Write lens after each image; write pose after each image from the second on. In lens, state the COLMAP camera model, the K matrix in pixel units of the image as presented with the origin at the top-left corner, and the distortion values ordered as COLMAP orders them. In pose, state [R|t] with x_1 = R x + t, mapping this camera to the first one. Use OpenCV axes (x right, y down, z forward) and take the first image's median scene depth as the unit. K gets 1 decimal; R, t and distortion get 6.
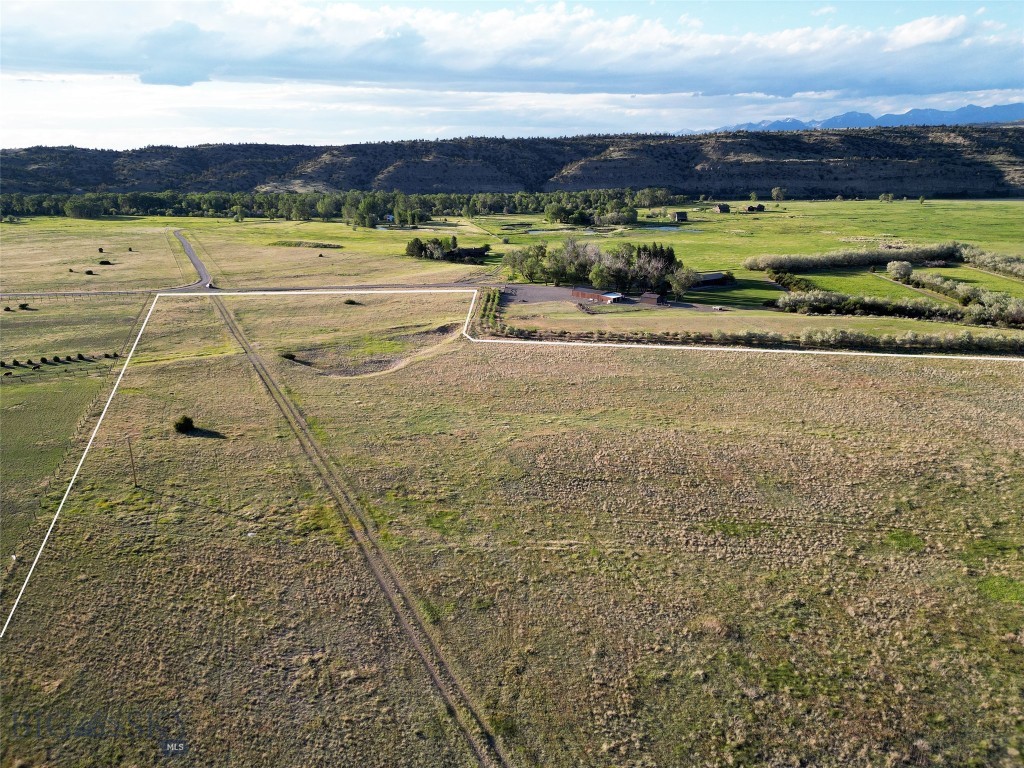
lens RADIAL K [[717.4, 0, 514.0], [0, 717.4, 379.3], [0, 0, 1]] dist [0.072171, -0.058649]
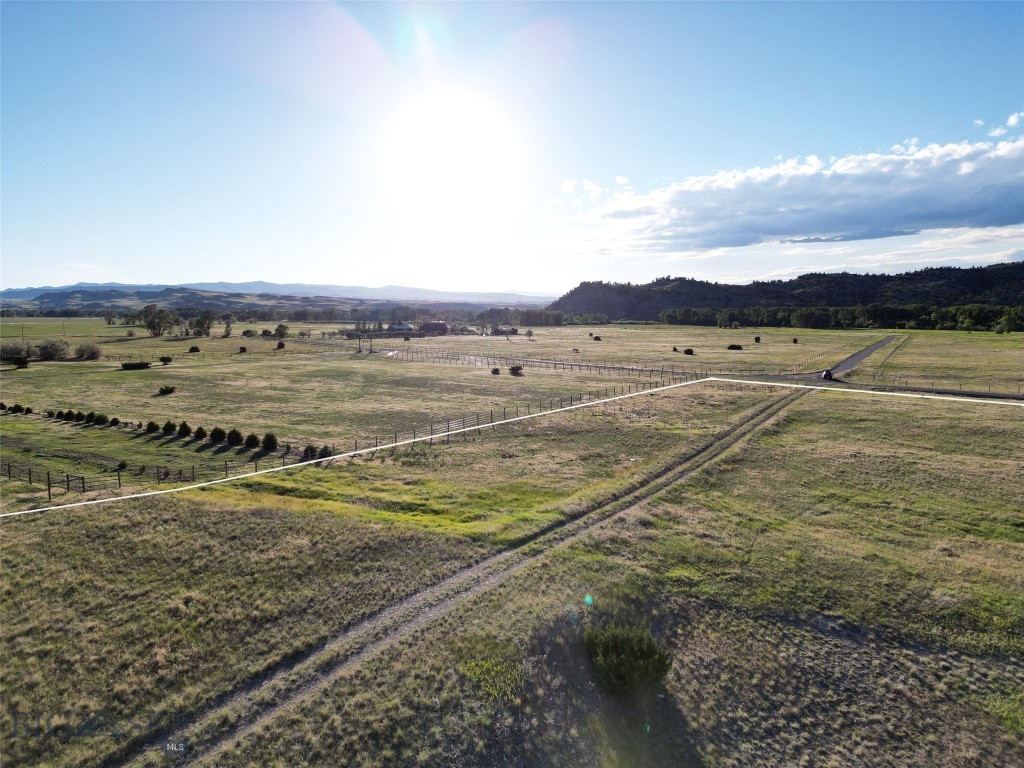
lens RADIAL K [[717.4, 0, 510.6], [0, 717.4, 387.0], [0, 0, 1]] dist [0.072171, -0.058649]
pose [[0.554890, 0.090573, -0.826979, -0.045026], [-0.237627, 0.969897, -0.053219, -0.015209], [0.797264, 0.226043, 0.559709, 0.192250]]
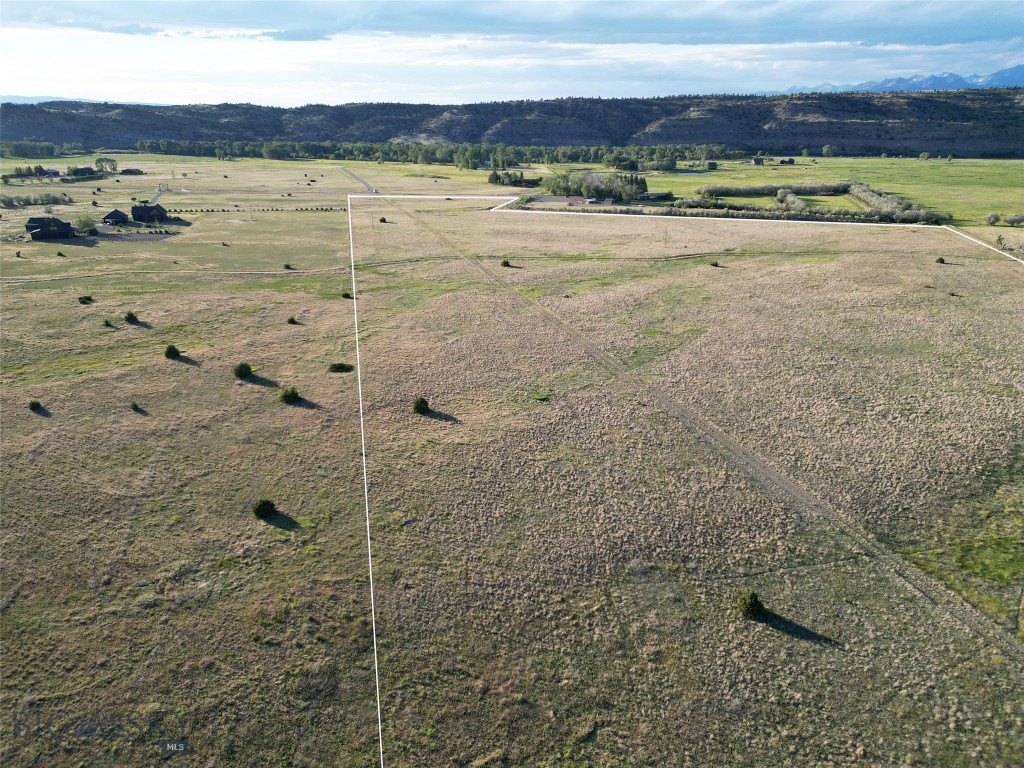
lens RADIAL K [[717.4, 0, 504.9], [0, 717.4, 380.4], [0, 0, 1]] dist [0.072171, -0.058649]
pose [[0.985187, 0.068847, -0.157057, 0.074886], [-0.060001, 0.996370, 0.060393, 0.073771], [0.160645, -0.050075, 0.985741, -0.259878]]
